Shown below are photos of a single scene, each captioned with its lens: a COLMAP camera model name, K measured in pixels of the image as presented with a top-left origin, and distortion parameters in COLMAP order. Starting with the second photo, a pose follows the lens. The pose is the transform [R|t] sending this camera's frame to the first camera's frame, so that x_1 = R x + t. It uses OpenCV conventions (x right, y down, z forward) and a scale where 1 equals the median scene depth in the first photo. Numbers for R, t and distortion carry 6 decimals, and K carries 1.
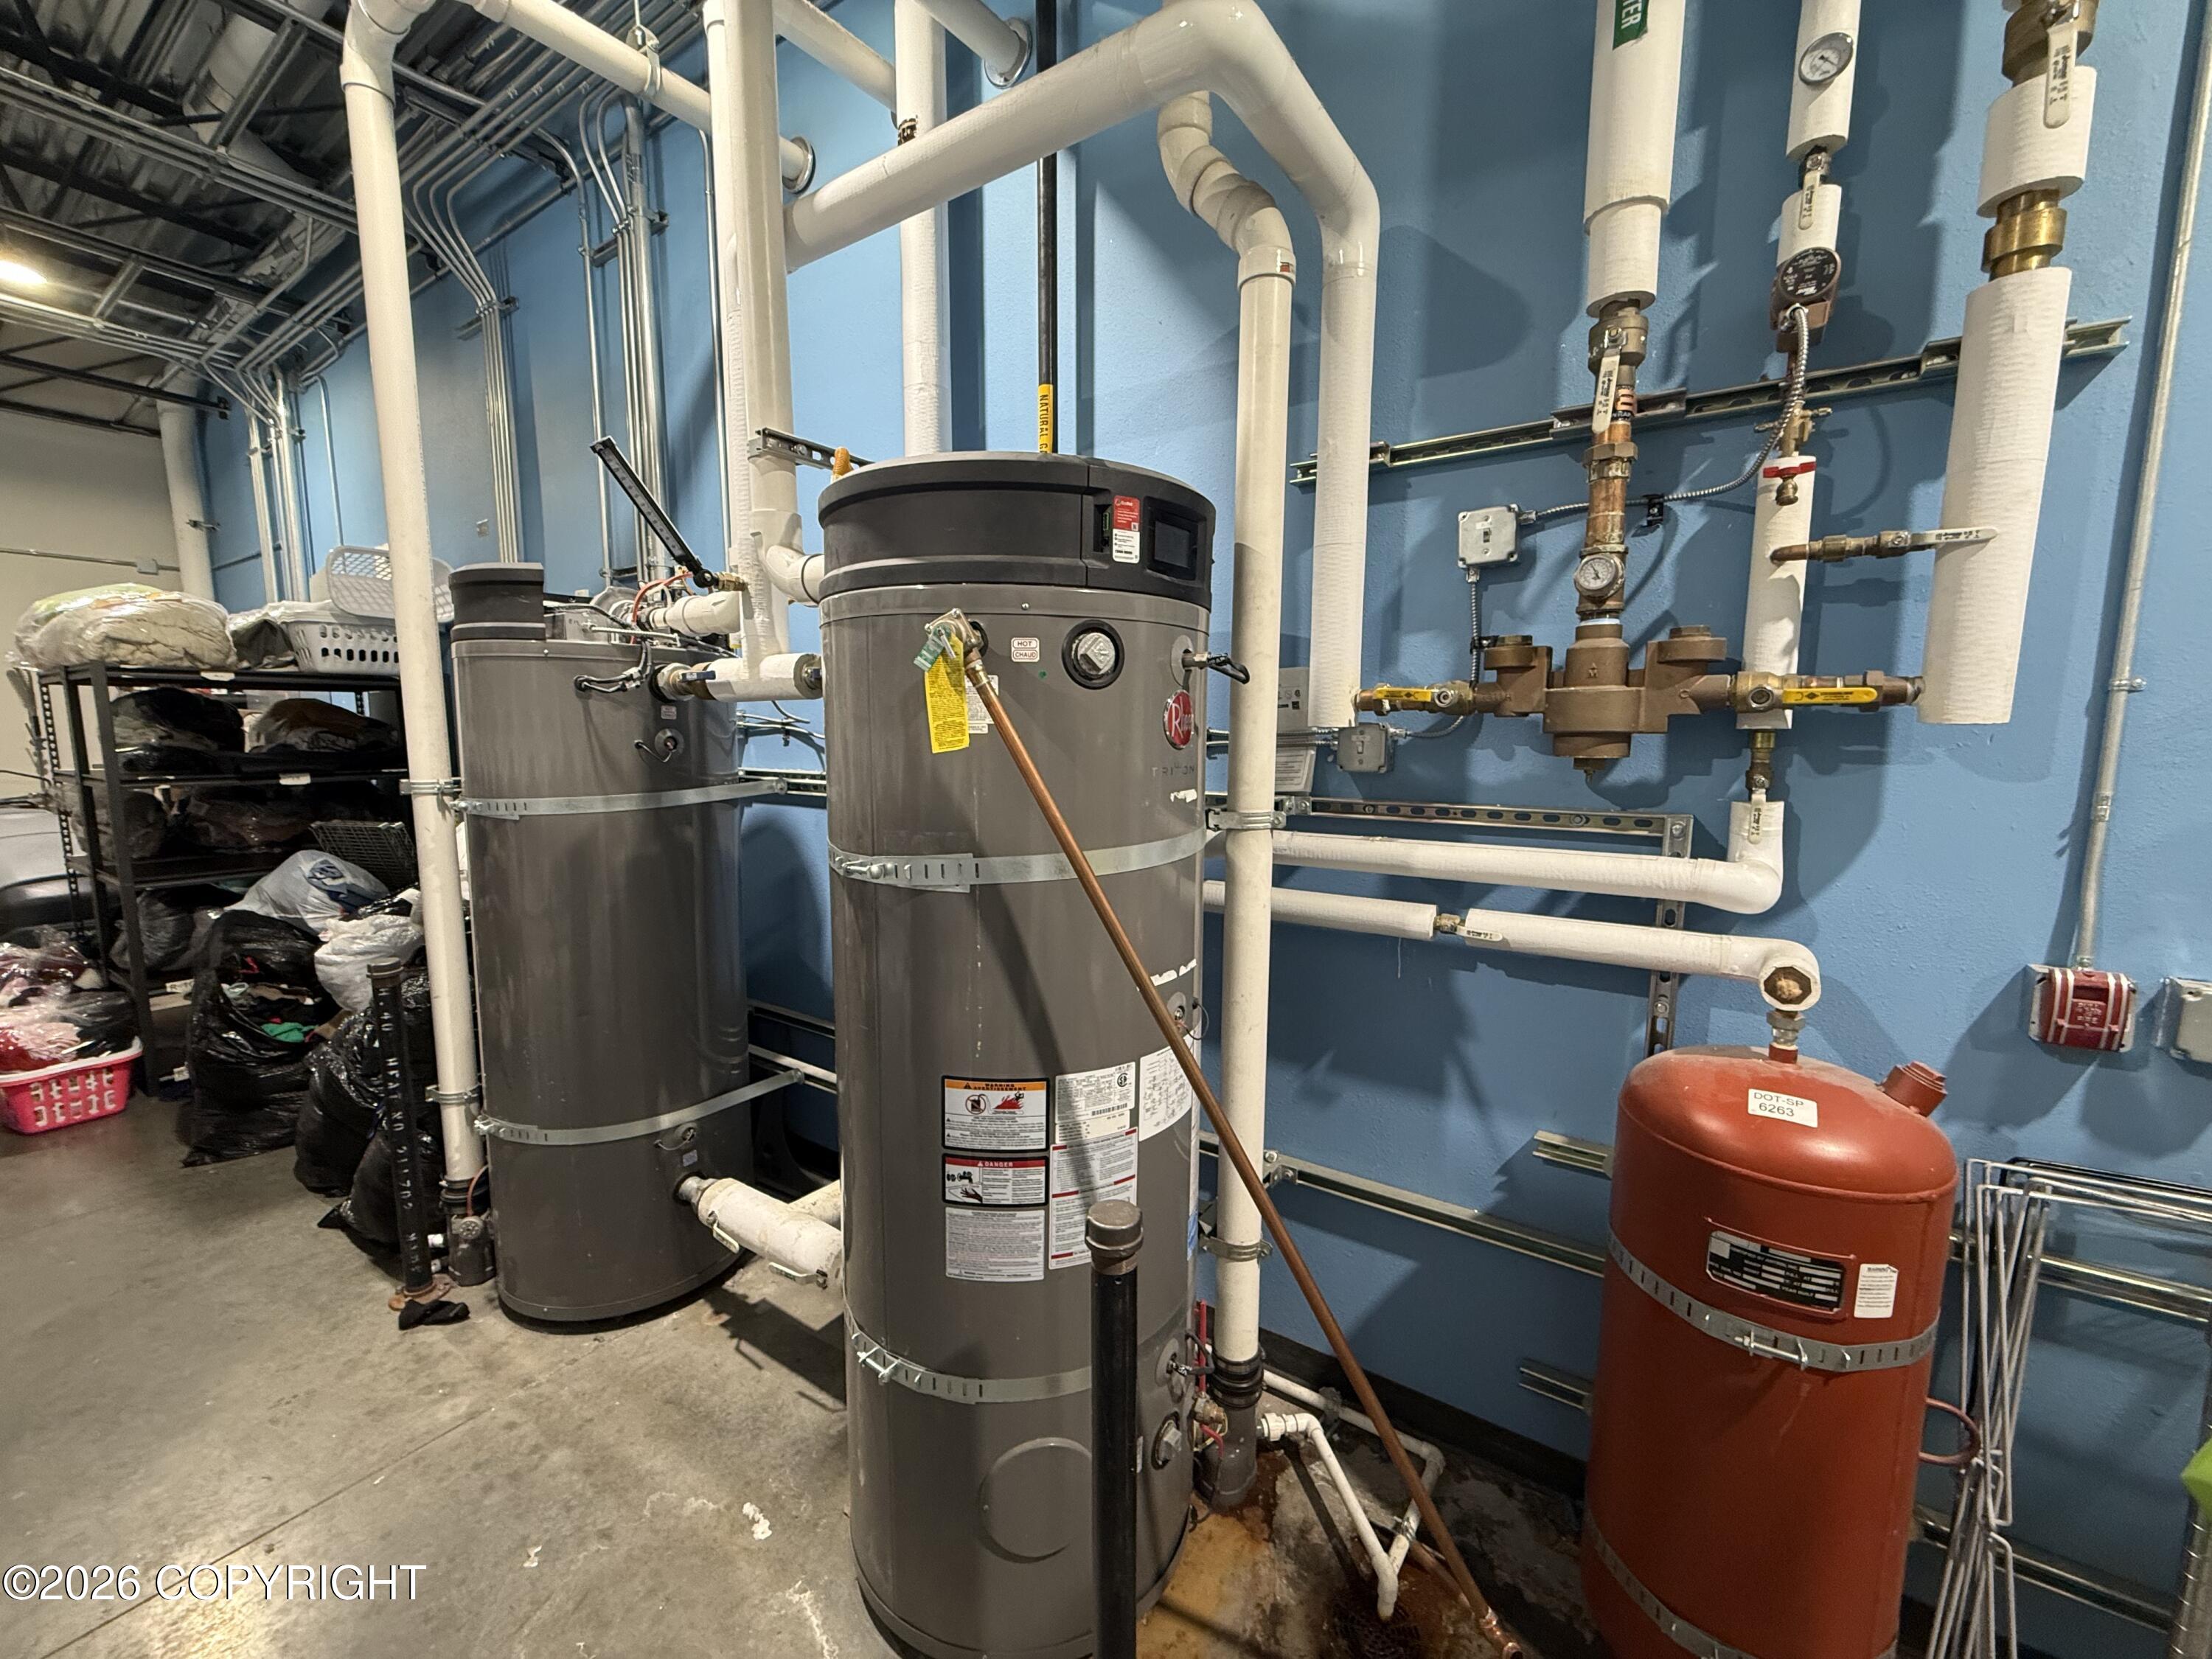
lens RADIAL K [[882.8, 0, 1108.7], [0, 882.8, 834.0], [0, 0, 1]] dist [-0.002641, 0.000314]
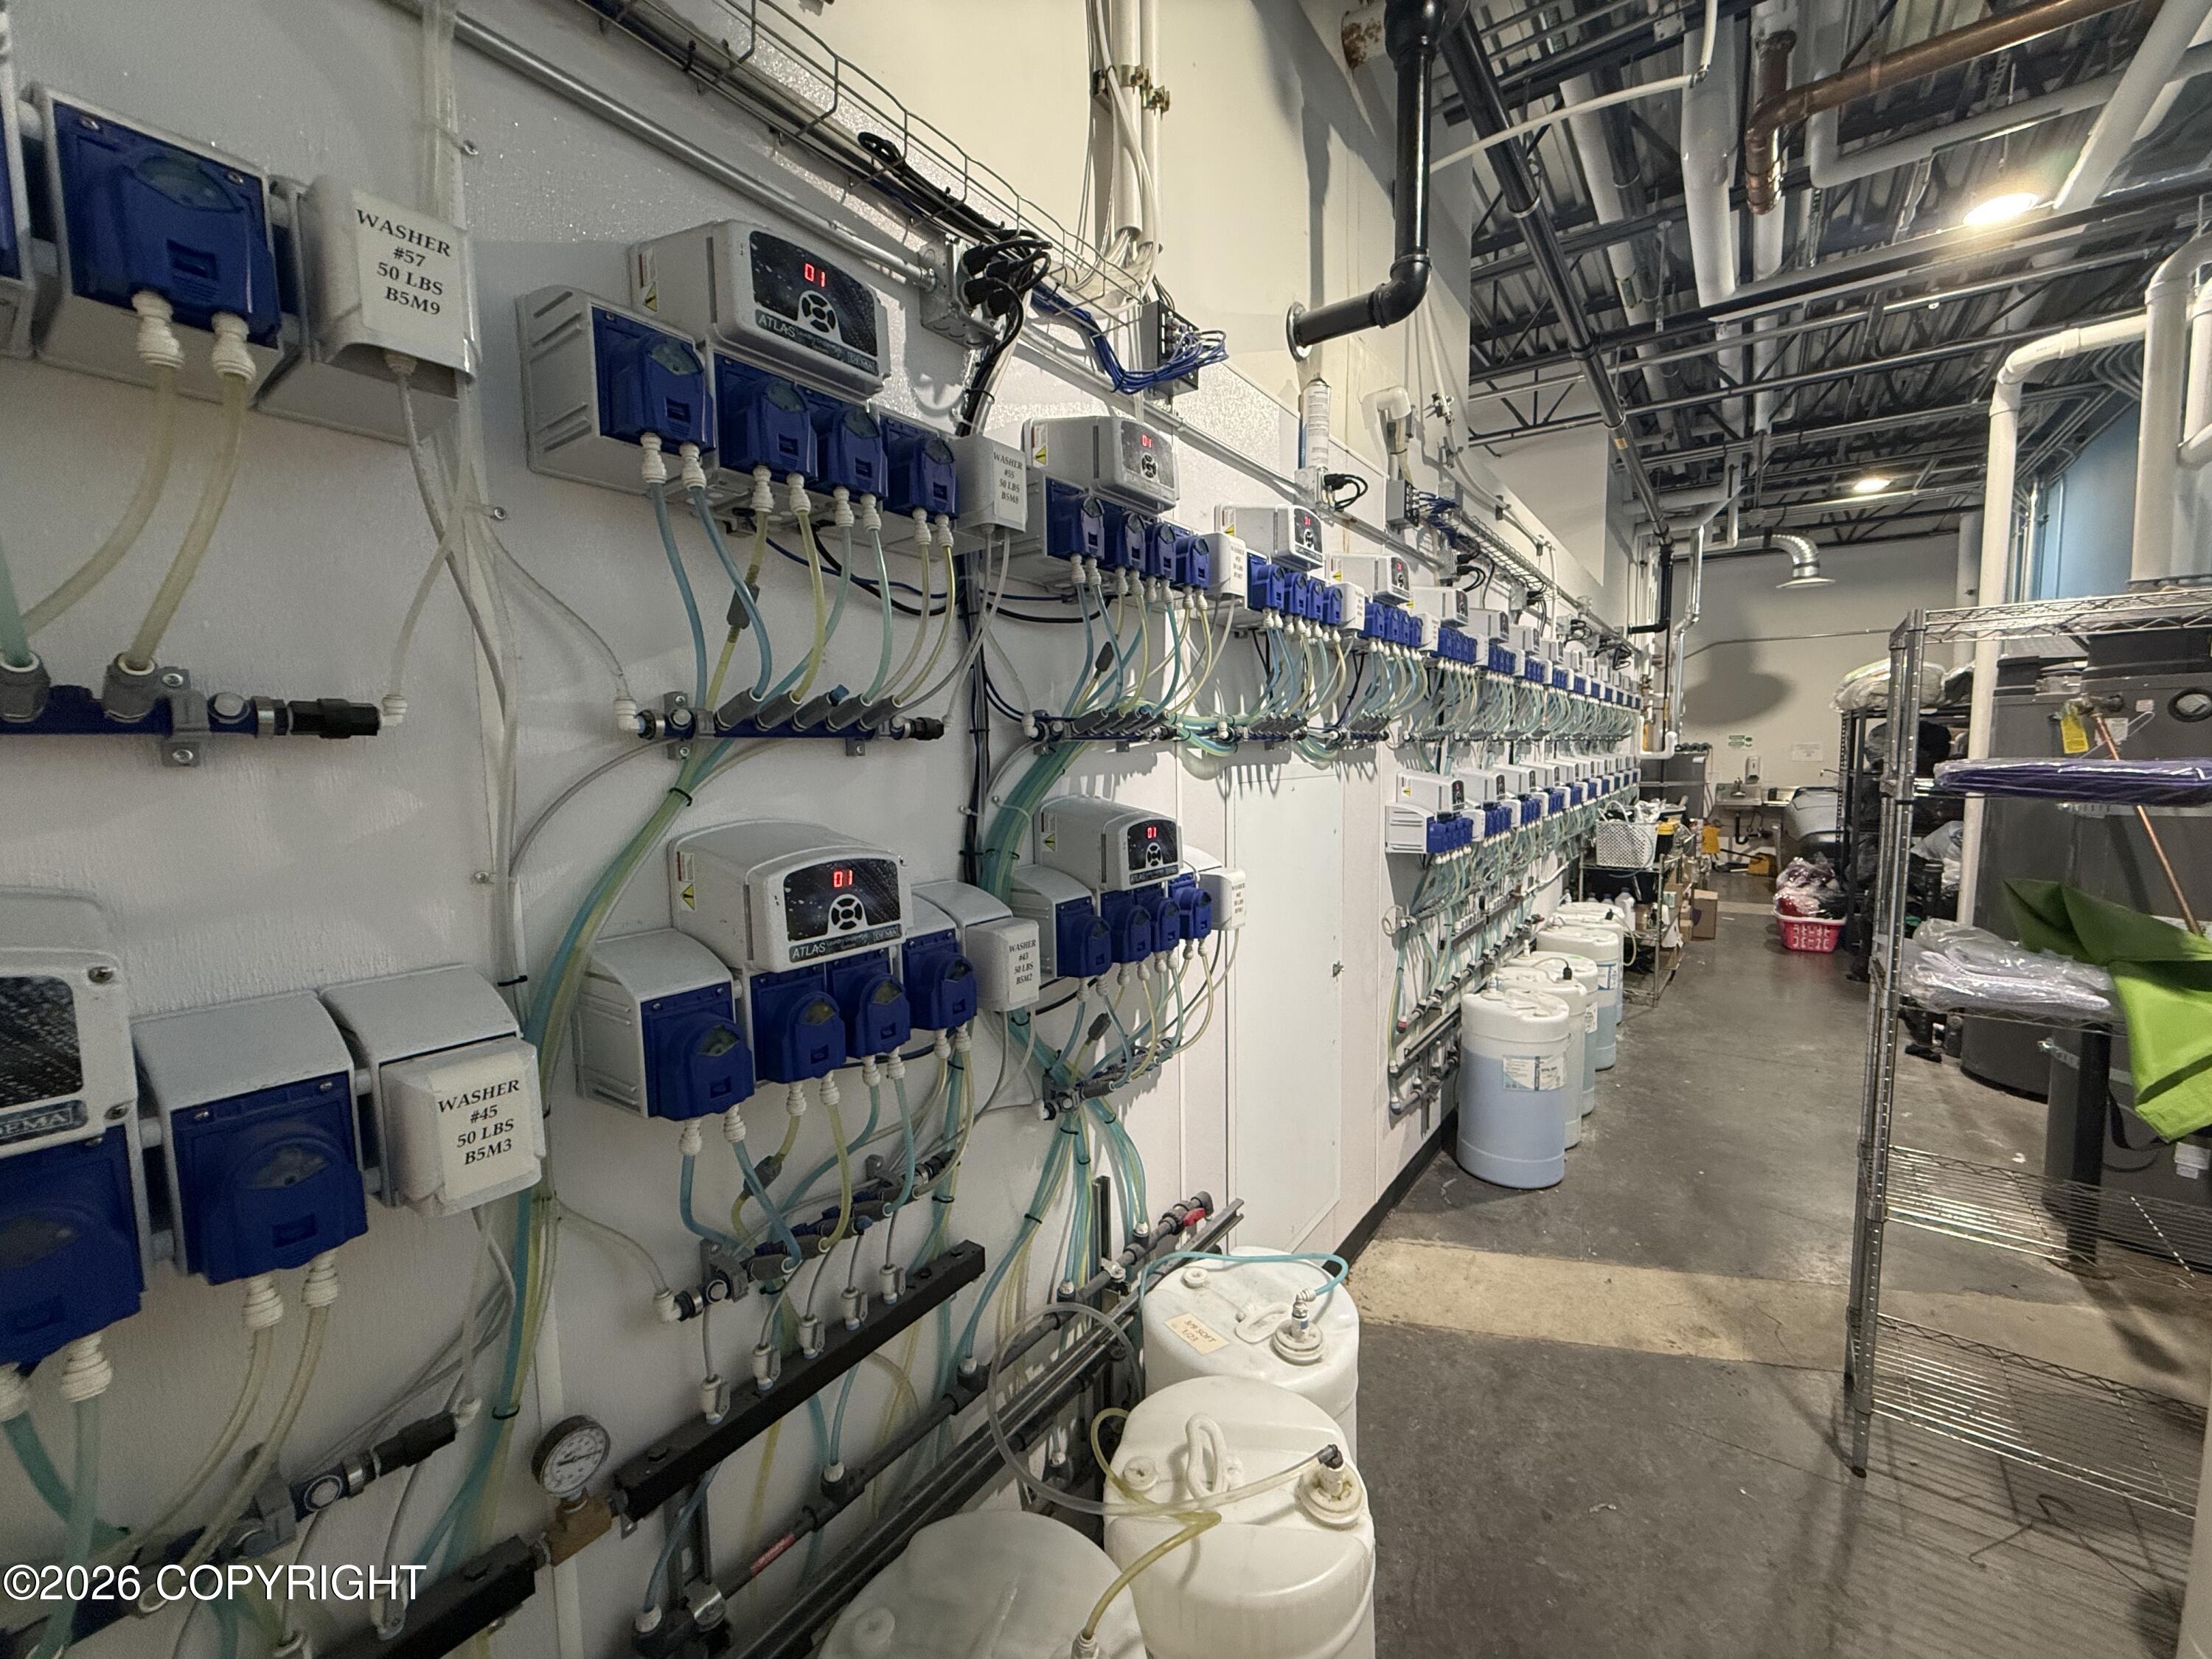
lens RADIAL K [[882.8, 0, 1108.7], [0, 882.8, 834.0], [0, 0, 1]] dist [-0.002641, 0.000314]
pose [[-0.028633, 0.091346, -0.995407, 0.748812], [-0.104200, 0.990118, 0.093858, 0.056607], [0.994144, 0.106409, -0.018831, -0.501898]]
